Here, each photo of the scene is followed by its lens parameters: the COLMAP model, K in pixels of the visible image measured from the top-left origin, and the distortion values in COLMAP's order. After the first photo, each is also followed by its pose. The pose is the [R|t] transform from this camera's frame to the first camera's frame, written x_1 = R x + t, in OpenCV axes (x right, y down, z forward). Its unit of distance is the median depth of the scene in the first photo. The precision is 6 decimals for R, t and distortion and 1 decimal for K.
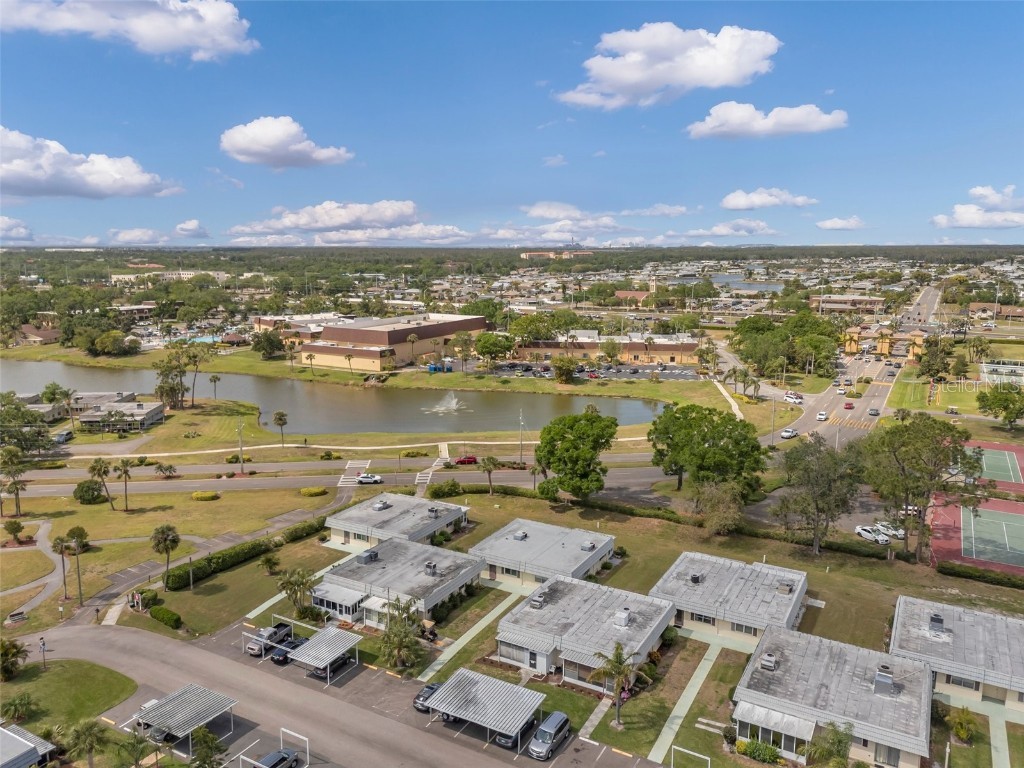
lens RADIAL K [[758.2, 0, 489.3], [0, 758.2, 384.3], [0, 0, 1]] dist [0.073523, -0.060857]
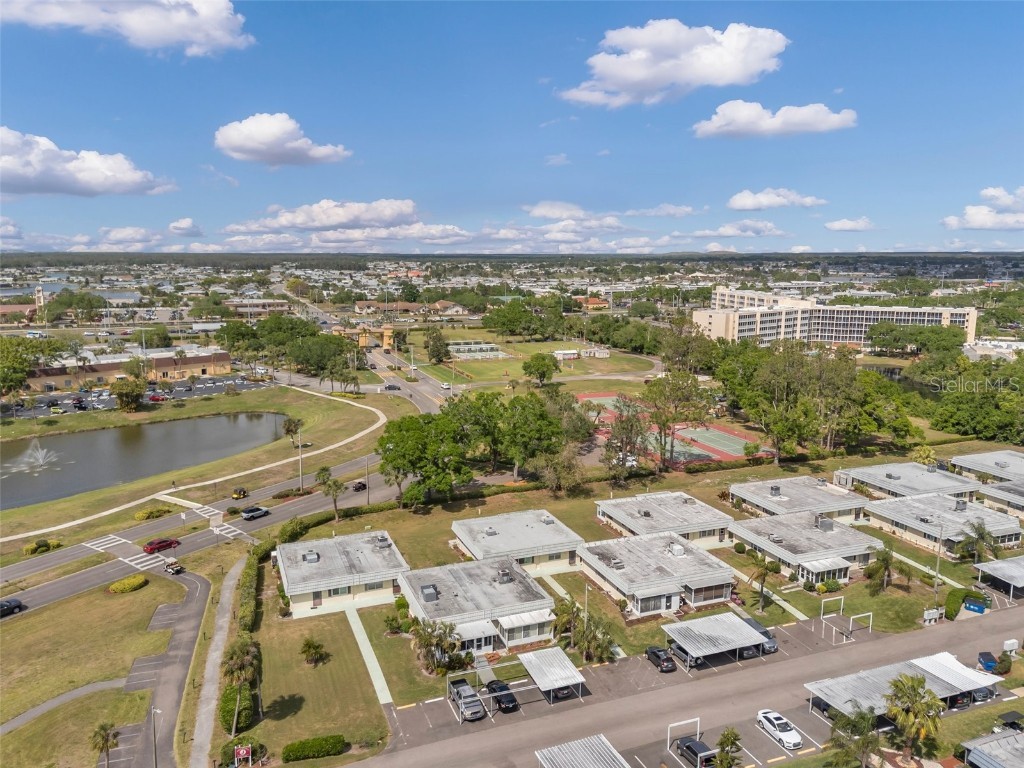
lens RADIAL K [[766.8, 0, 496.1], [0, 766.8, 385.5], [0, 0, 1]] dist [0.061298, -0.047376]
pose [[0.630300, -0.132262, 0.765002, -0.752500], [0.138670, 0.988715, 0.056688, -0.056933], [-0.763867, 0.070352, 0.641528, 0.321318]]
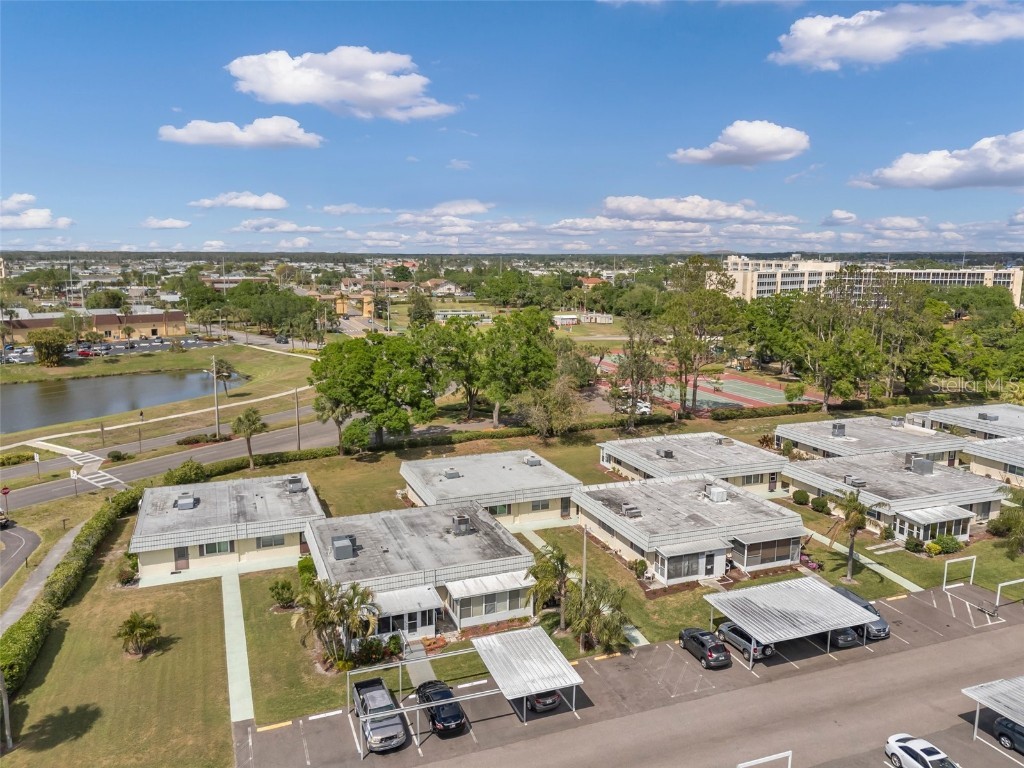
lens RADIAL K [[766.8, 0, 496.1], [0, 766.8, 385.5], [0, 0, 1]] dist [0.061298, -0.047376]
pose [[0.630910, -0.128332, 0.765169, -0.507364], [0.135400, 0.989303, 0.054280, 0.083601], [-0.763950, 0.069358, 0.641537, 0.500787]]
